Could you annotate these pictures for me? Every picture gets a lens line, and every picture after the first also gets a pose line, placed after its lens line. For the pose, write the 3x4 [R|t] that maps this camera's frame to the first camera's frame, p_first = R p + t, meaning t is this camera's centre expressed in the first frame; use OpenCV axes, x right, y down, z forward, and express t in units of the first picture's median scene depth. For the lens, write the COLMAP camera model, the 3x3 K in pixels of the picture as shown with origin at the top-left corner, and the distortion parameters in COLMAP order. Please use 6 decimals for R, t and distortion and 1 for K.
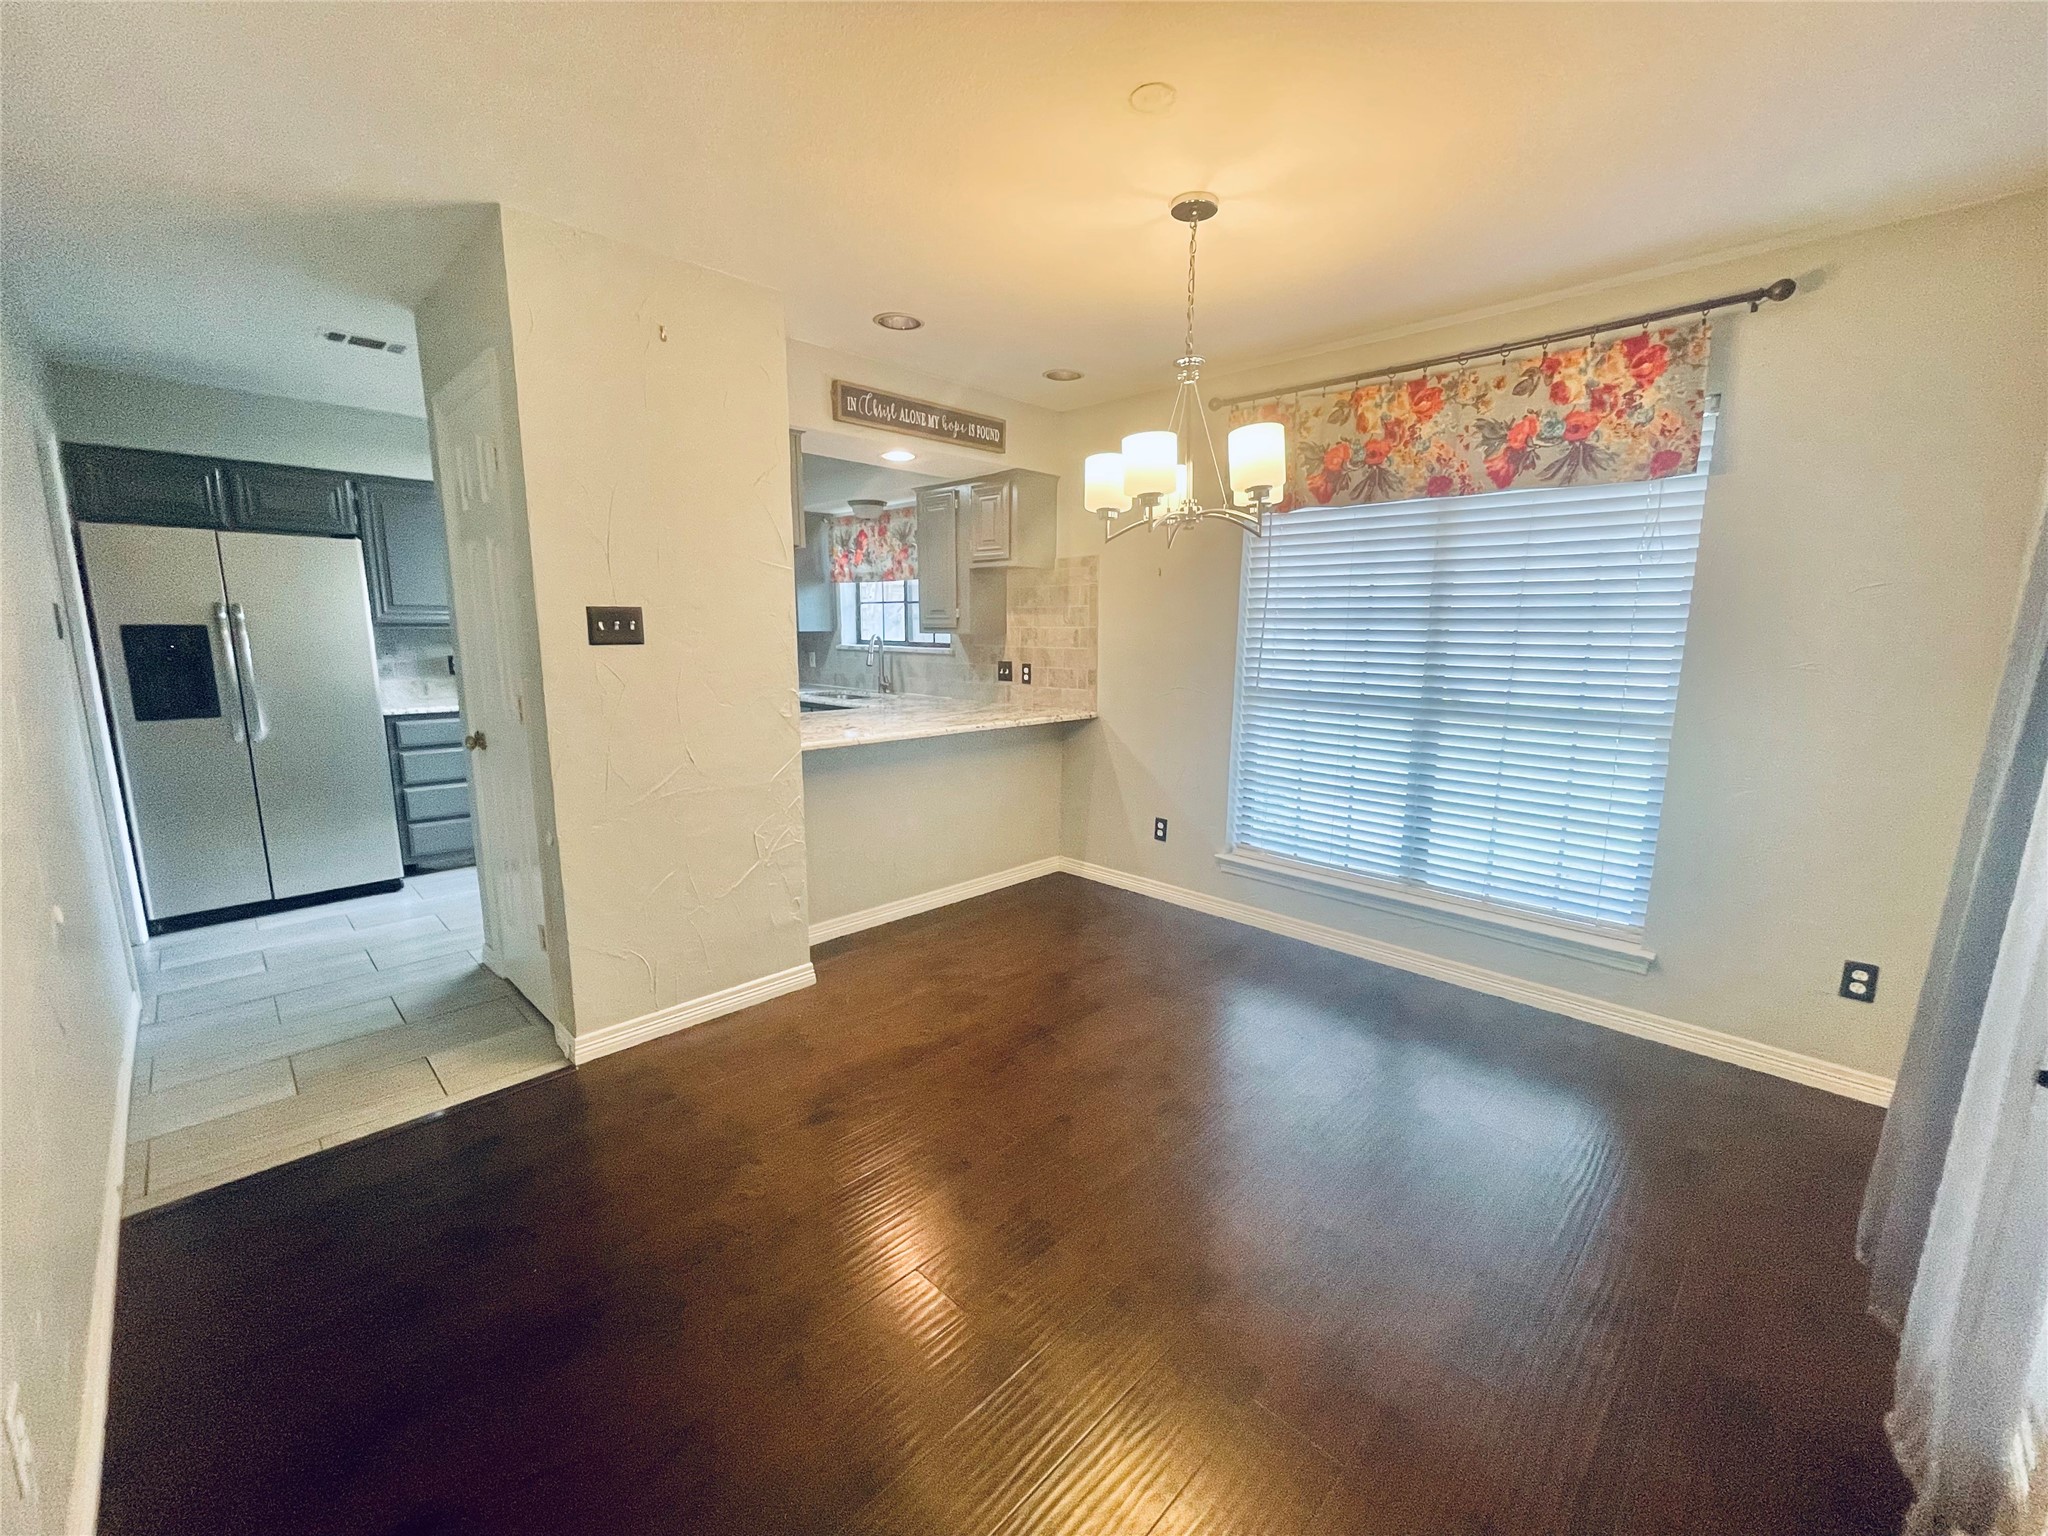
lens RADIAL K [[823.5, 0, 1026.3], [0, 823.5, 771.1], [0, 0, 1]] dist [-0.001730, -0.000123]
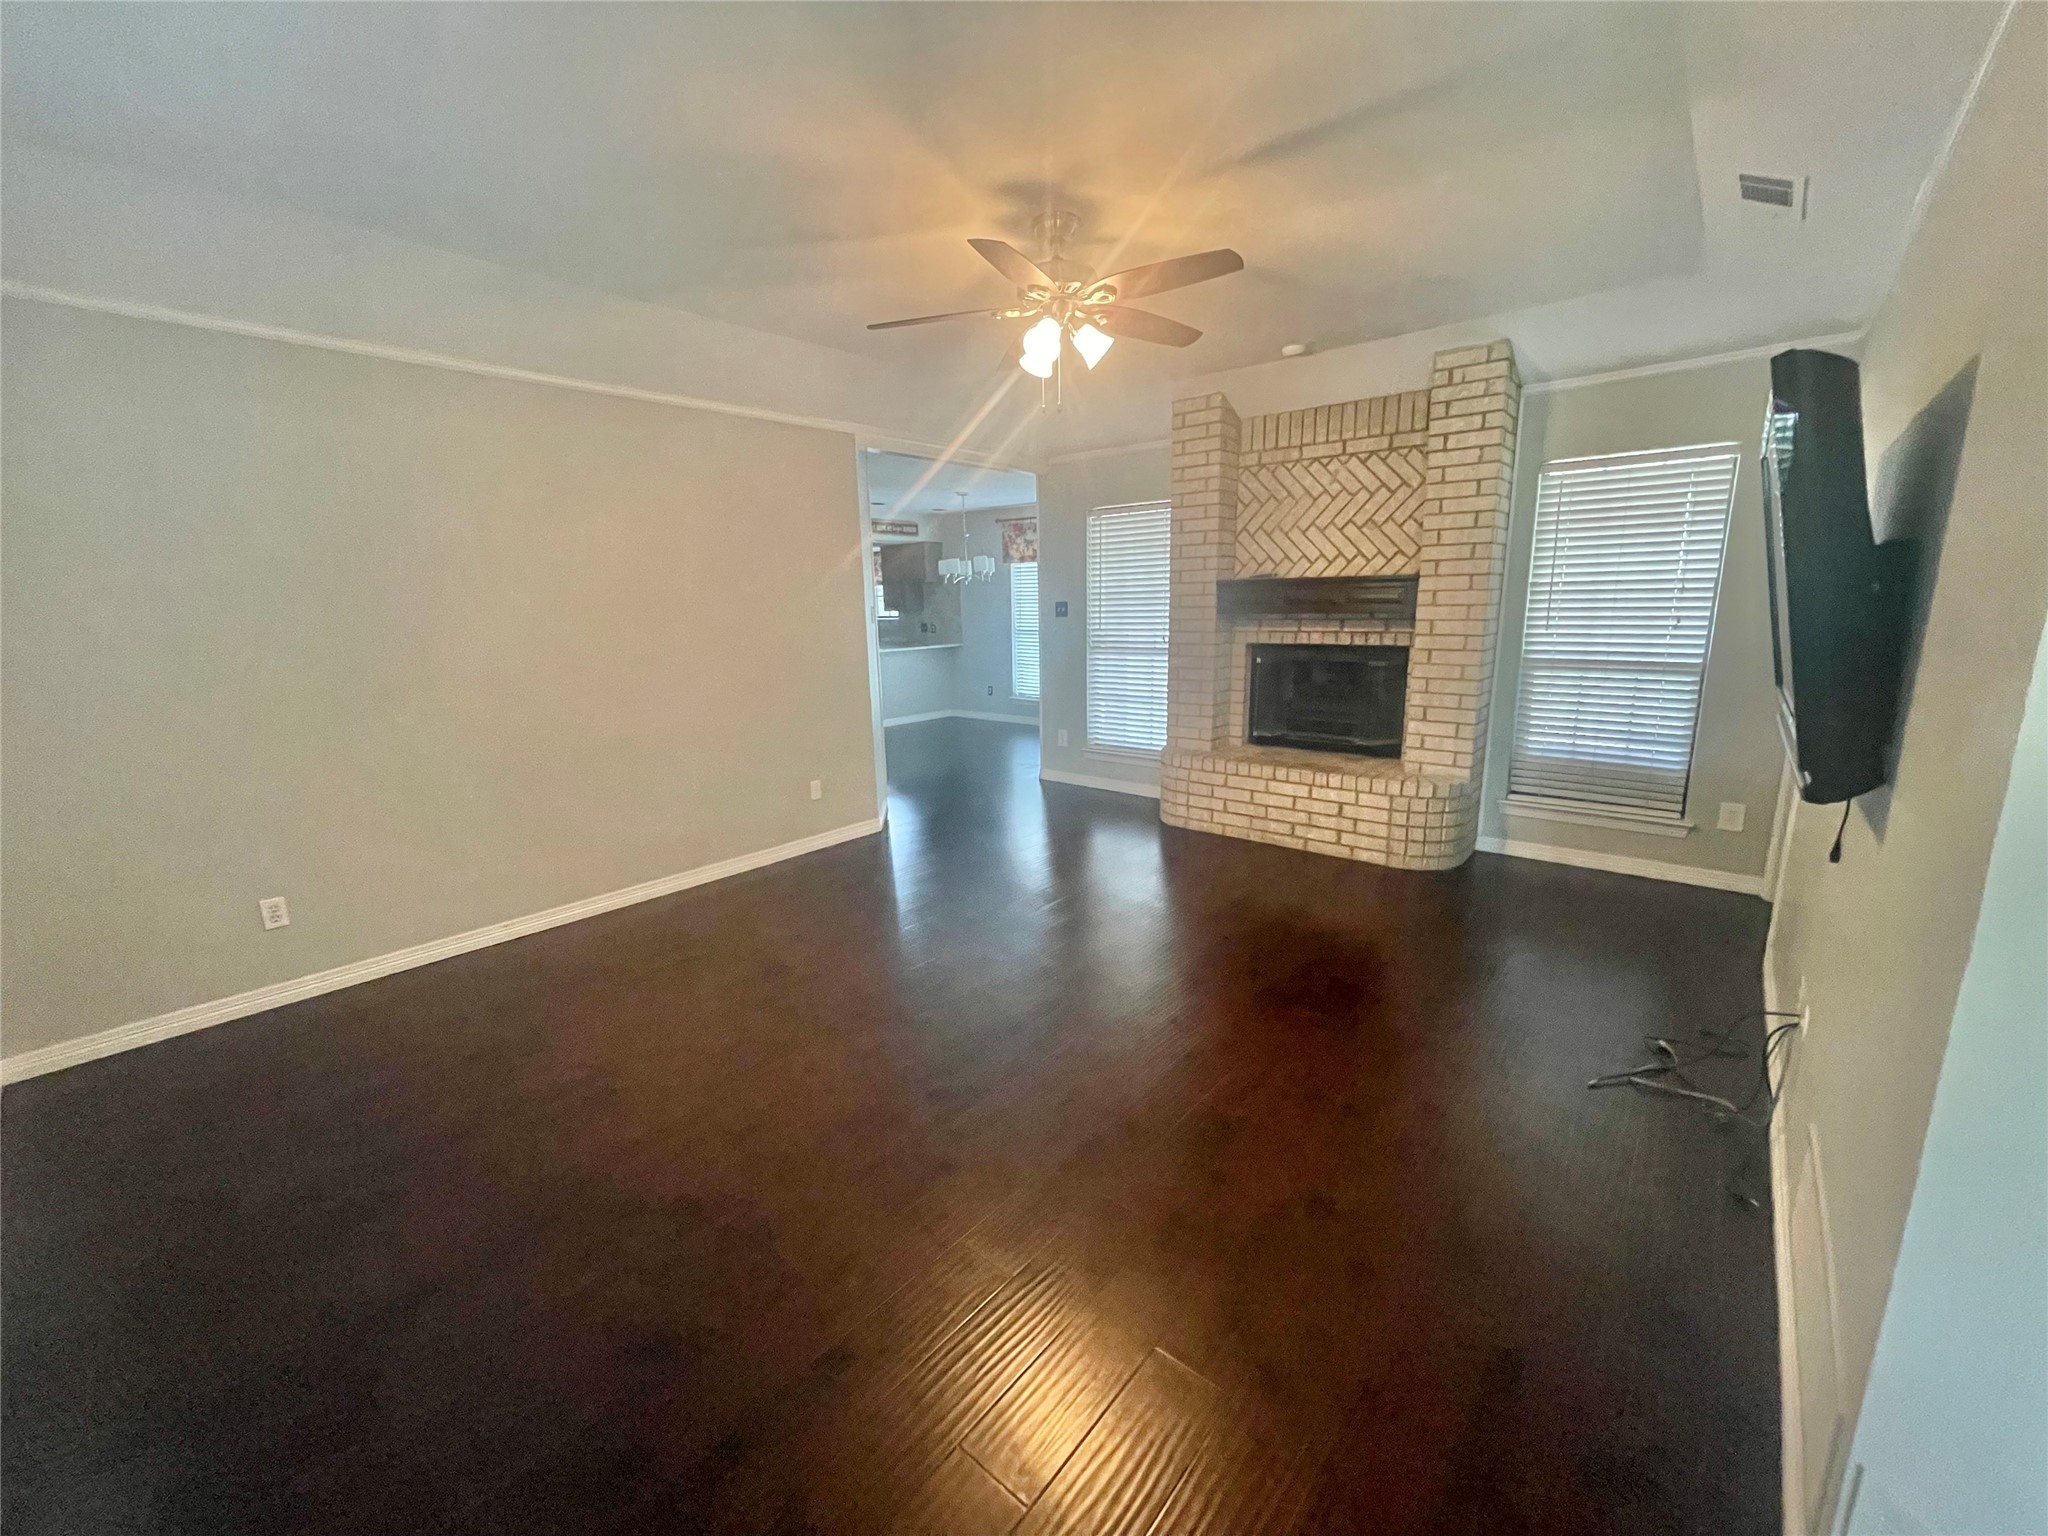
lens RADIAL K [[827.8, 0, 1024.0], [0, 827.8, 768.0], [0, 0, 1]] dist [0.001400, 0.000168]
pose [[0.996372, -0.048055, 0.070241, 0.091472], [0.045479, 0.998249, 0.037827, 0.248790], [-0.071936, -0.034496, 0.996813, -1.687308]]
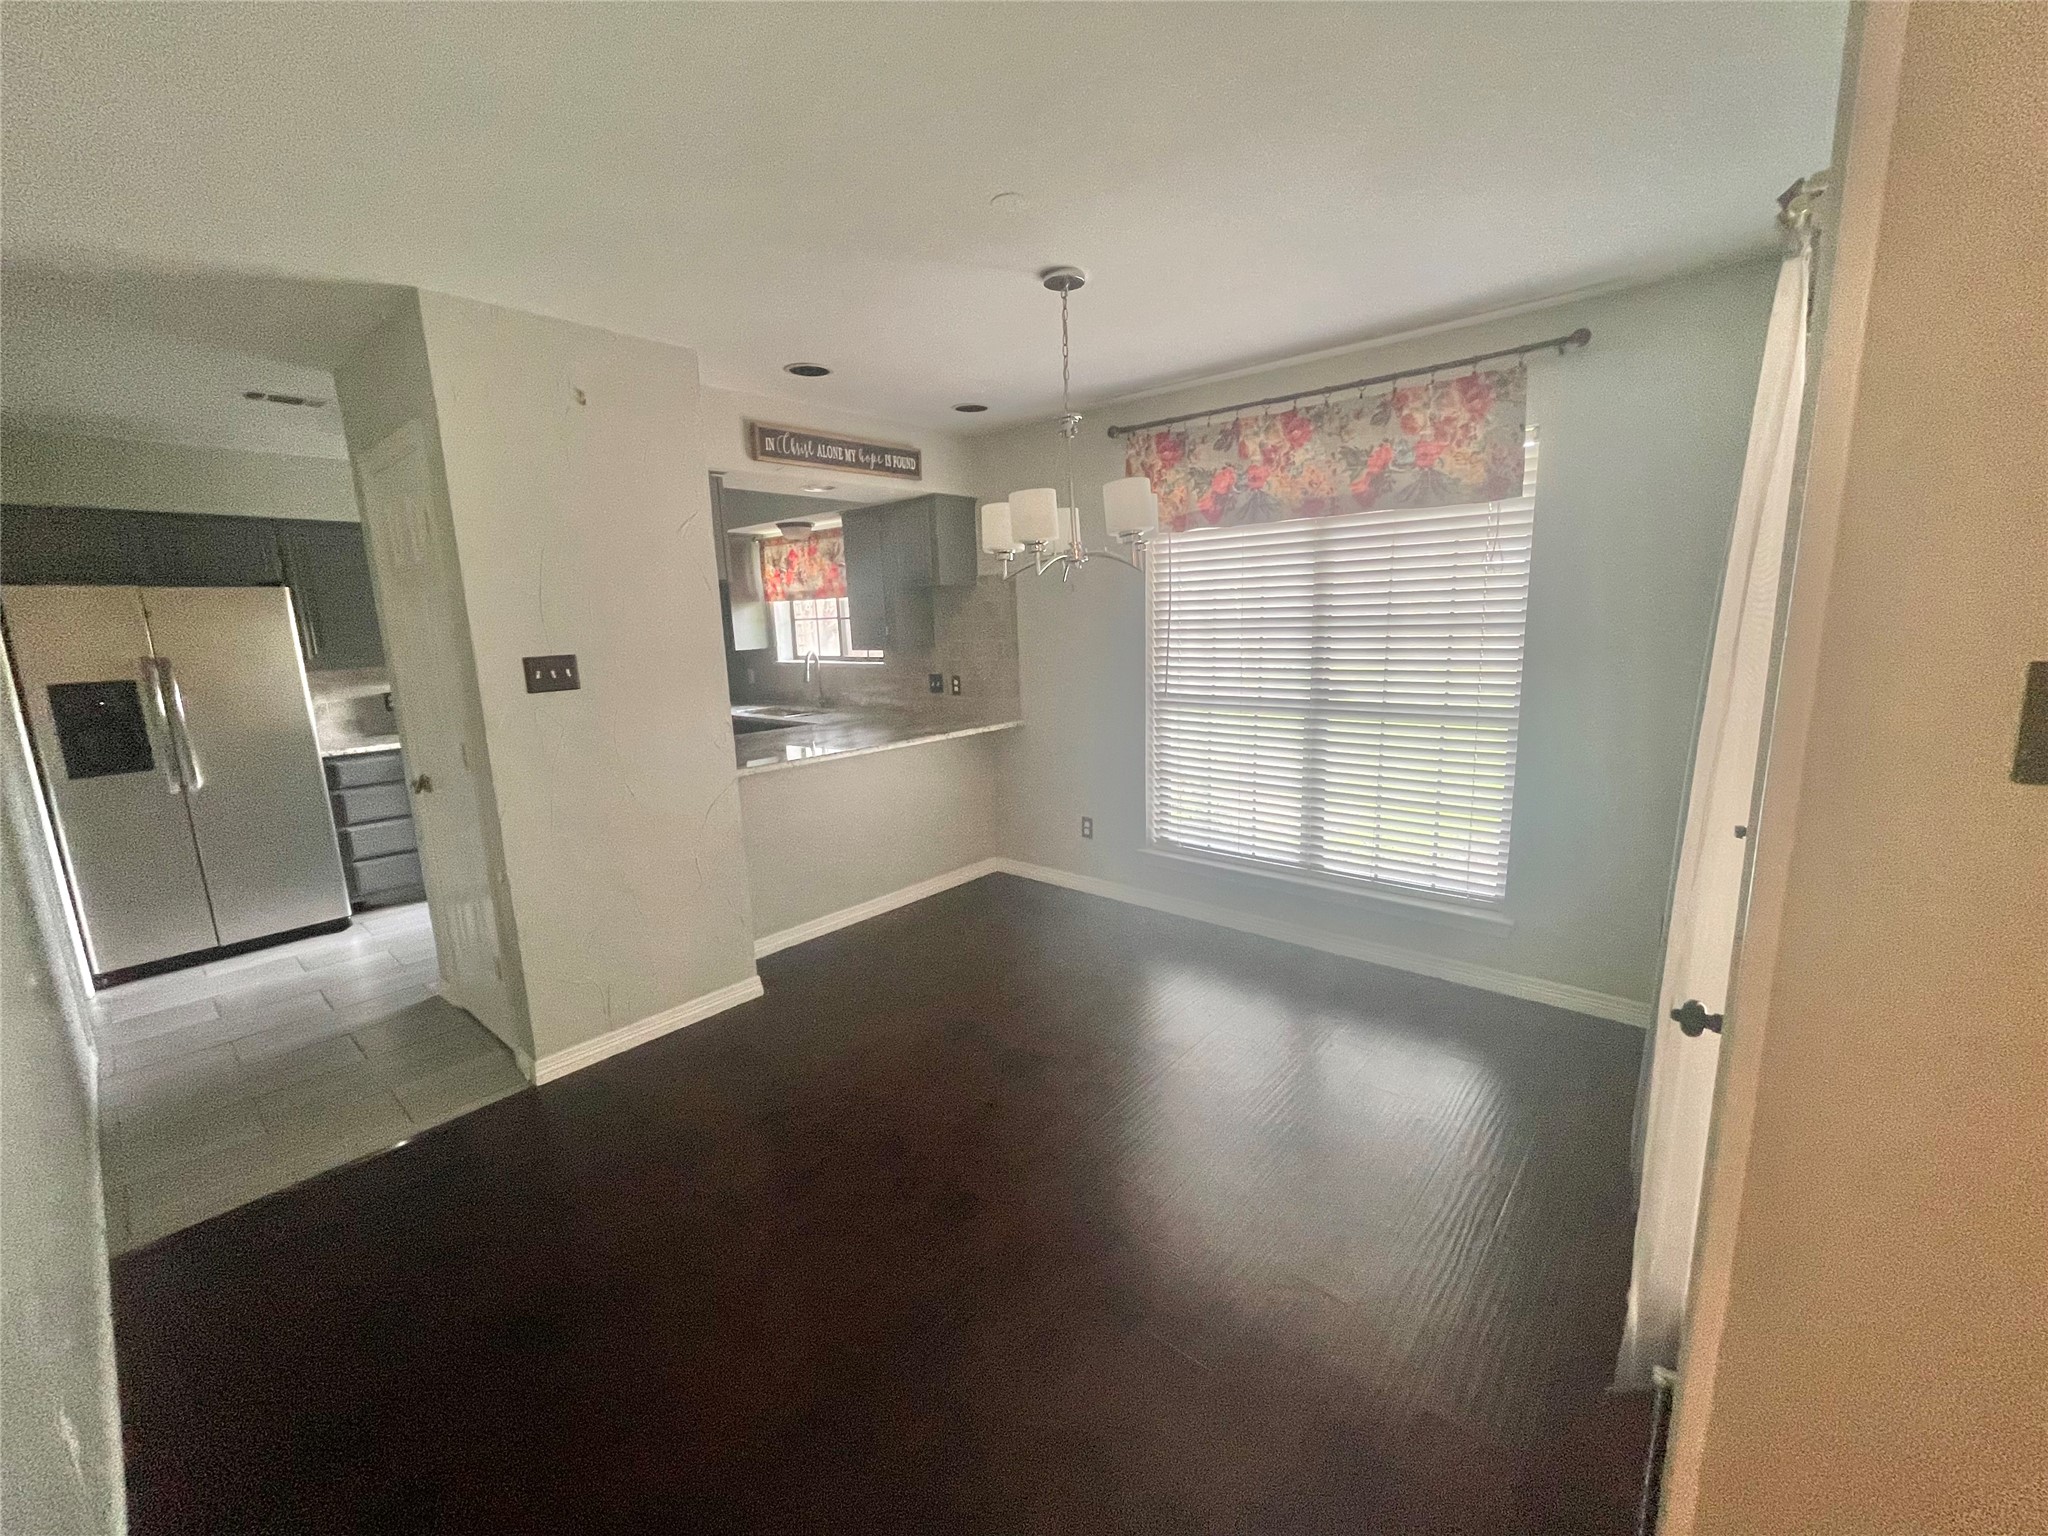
lens RADIAL K [[827.8, 0, 1024.0], [0, 827.8, 768.0], [0, 0, 1]] dist [0.001400, 0.000168]
pose [[0.997503, -0.051731, 0.048076, 0.039247], [0.051295, 0.998631, 0.010264, -0.025499], [-0.048541, -0.007772, 0.998791, -0.075734]]
